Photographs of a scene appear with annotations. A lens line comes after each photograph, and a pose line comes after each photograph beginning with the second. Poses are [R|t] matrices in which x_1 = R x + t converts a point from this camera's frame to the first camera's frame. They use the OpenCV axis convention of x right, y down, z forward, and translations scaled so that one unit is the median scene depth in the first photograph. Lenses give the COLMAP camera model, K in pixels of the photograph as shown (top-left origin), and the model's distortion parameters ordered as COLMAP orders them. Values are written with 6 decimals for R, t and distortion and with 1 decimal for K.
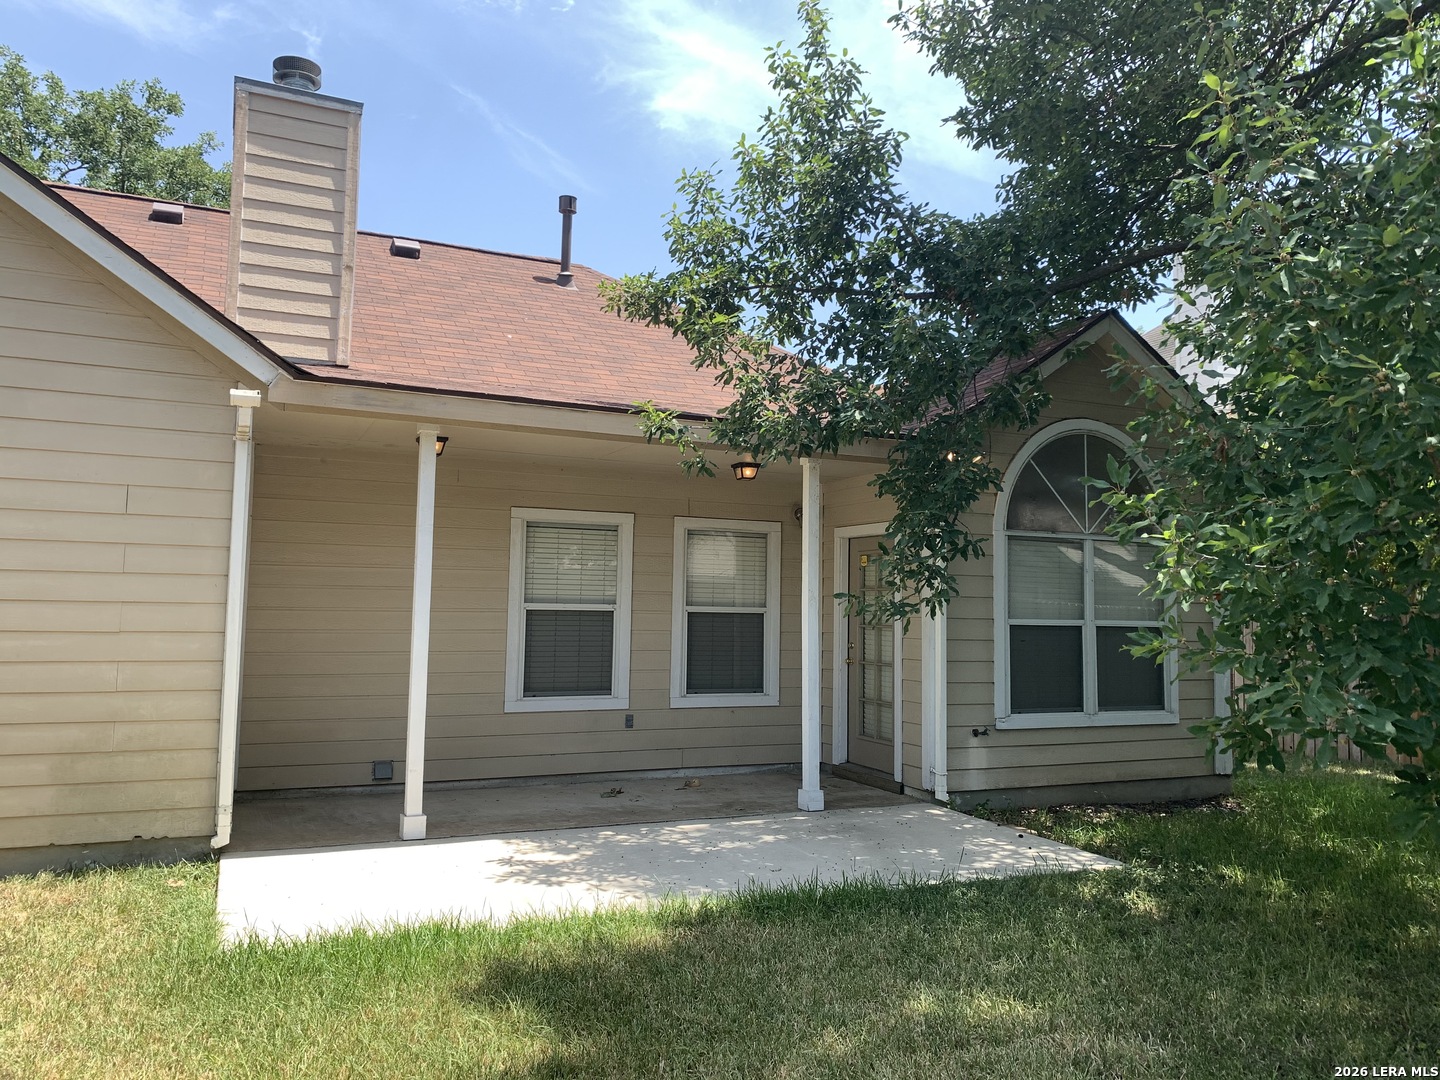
lens RADIAL K [[1086.0, 0, 719.9], [0, 1086.0, 539.5], [0, 0, 1]] dist [0.029802, -0.020329]
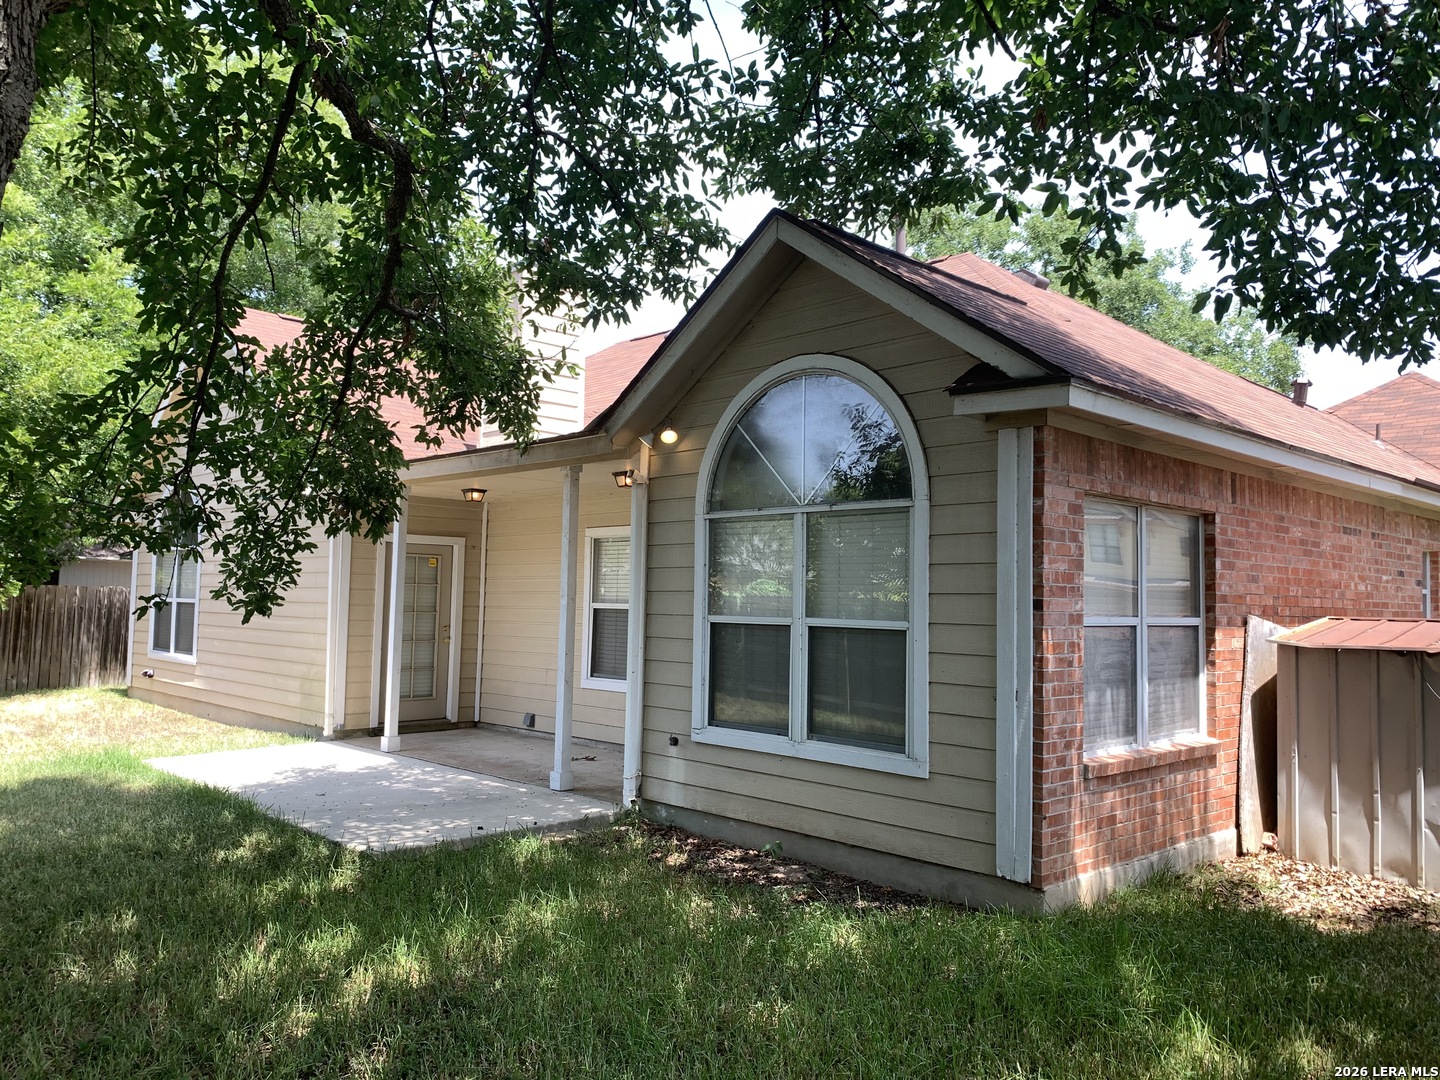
lens RADIAL K [[1086.0, 0, 719.9], [0, 1086.0, 538.8], [0, 0, 1]] dist [0.029802, -0.020329]
pose [[0.317051, -0.067902, -0.945975, 1.098102], [0.045706, 0.997369, -0.056272, 0.061468], [0.947306, -0.025396, 0.319321, 0.741517]]
